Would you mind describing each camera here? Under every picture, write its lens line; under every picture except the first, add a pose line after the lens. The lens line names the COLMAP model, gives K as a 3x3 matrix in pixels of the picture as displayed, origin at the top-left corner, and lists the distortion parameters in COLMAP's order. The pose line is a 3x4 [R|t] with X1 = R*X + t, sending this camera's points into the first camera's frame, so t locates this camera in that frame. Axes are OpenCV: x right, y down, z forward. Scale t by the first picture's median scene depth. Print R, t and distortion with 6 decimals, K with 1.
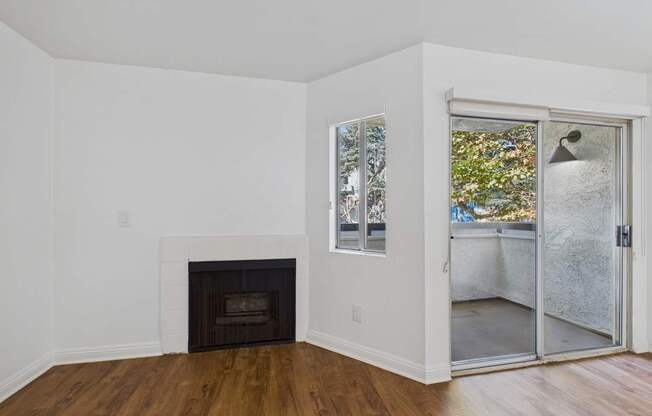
lens RADIAL K [[262.5, 0, 330.4], [0, 262.5, 210.2], [0, 0, 1]] dist [0.002778, -0.000177]
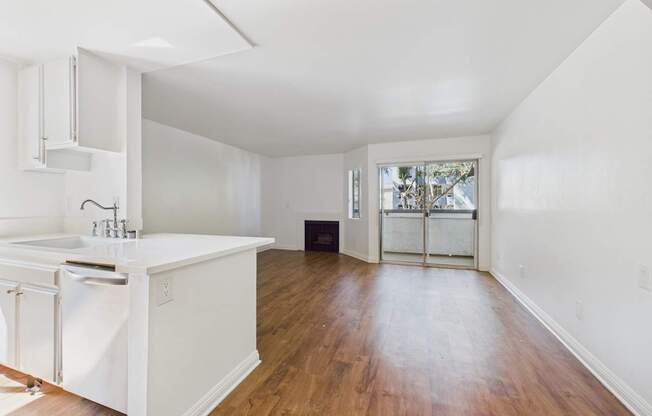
lens RADIAL K [[262.5, 0, 323.7], [0, 262.5, 203.2], [0, 0, 1]] dist [0.002778, -0.000177]
pose [[0.855991, 0.000211, -0.516990, 1.134569], [0.006586, 0.999914, 0.011314, -0.028509], [0.516948, -0.013090, 0.855917, -1.374689]]
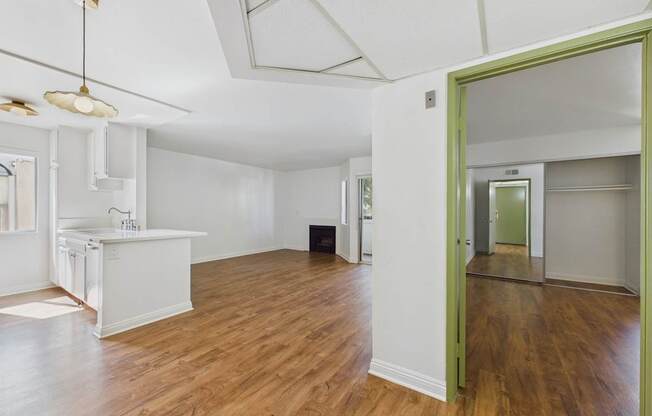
lens RADIAL K [[262.5, 0, 324.8], [0, 262.5, 209.9], [0, 0, 1]] dist [0.002778, -0.000177]
pose [[0.697103, -0.000340, -0.716970, 1.989293], [0.007198, 0.999953, 0.006524, -0.023203], [0.716934, -0.009709, 0.697073, -1.206631]]
